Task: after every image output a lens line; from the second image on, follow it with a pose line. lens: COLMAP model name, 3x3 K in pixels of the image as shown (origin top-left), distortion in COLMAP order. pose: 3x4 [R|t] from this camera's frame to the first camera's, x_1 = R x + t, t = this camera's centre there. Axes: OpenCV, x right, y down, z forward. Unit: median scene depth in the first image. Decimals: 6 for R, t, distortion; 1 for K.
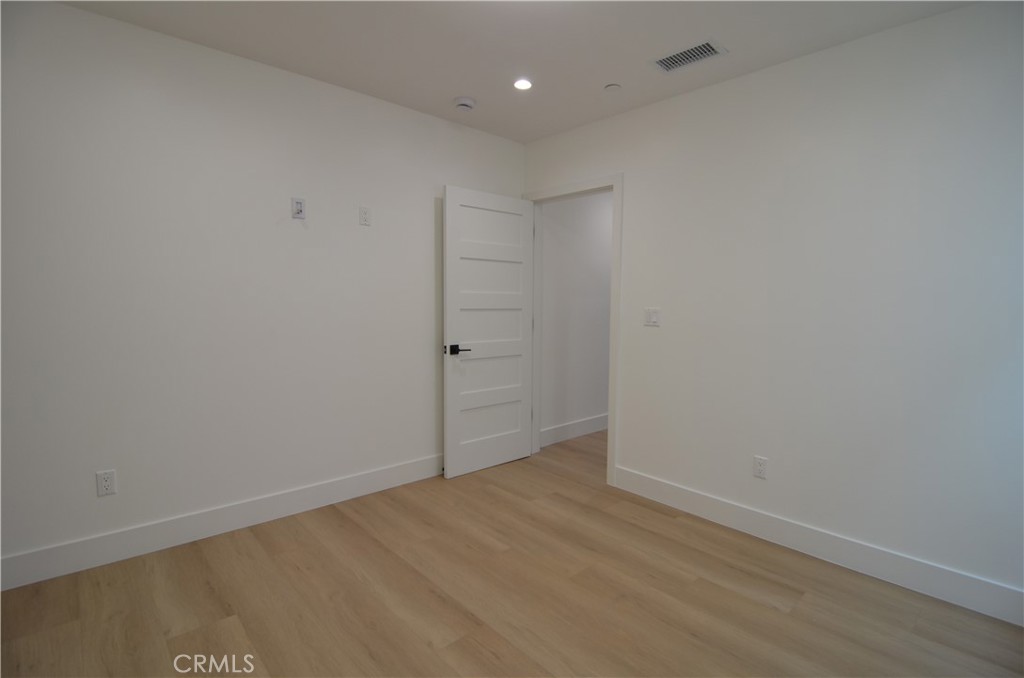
lens RADIAL K [[489.1, 0, 524.1], [0, 489.1, 335.1], [0, 0, 1]] dist [-0.002499, -0.011571]
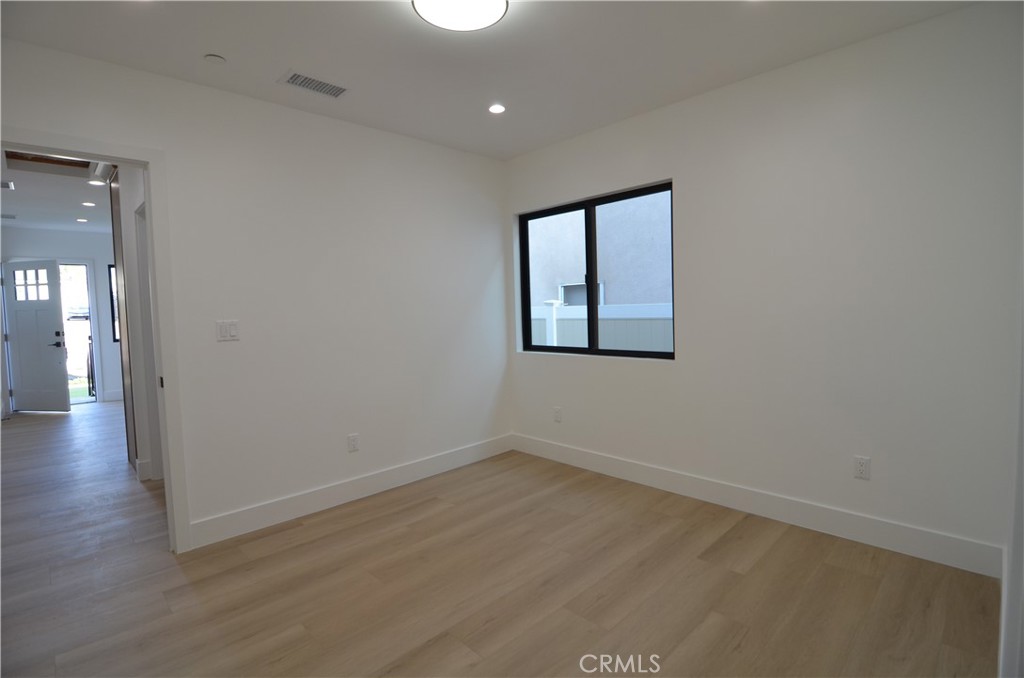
lens RADIAL K [[489.1, 0, 524.1], [0, 489.1, 335.1], [0, 0, 1]] dist [-0.002499, -0.011571]
pose [[-0.040804, -0.068910, 0.996788, -0.763980], [0.093291, 0.992998, 0.072467, -0.051054], [-0.994802, 0.095949, -0.034090, 0.596313]]
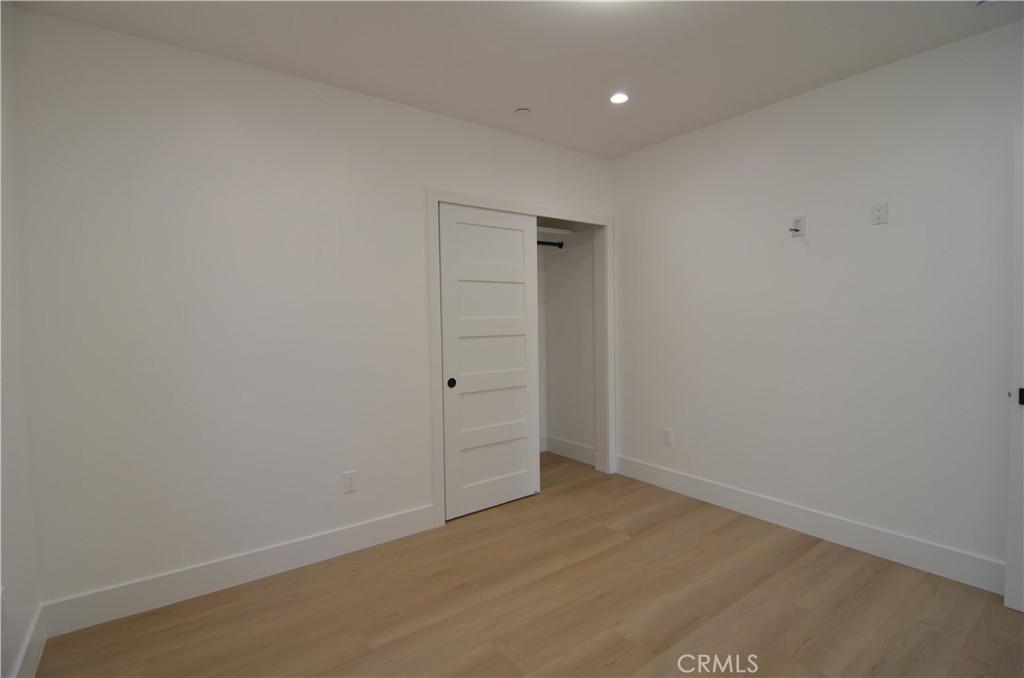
lens RADIAL K [[489.1, 0, 524.1], [0, 489.1, 335.1], [0, 0, 1]] dist [-0.002499, -0.011571]
pose [[-0.099078, 0.025952, -0.994741, 0.642770], [-0.054056, 0.998043, 0.031422, -0.039337], [0.993610, 0.056885, -0.097481, 0.586725]]
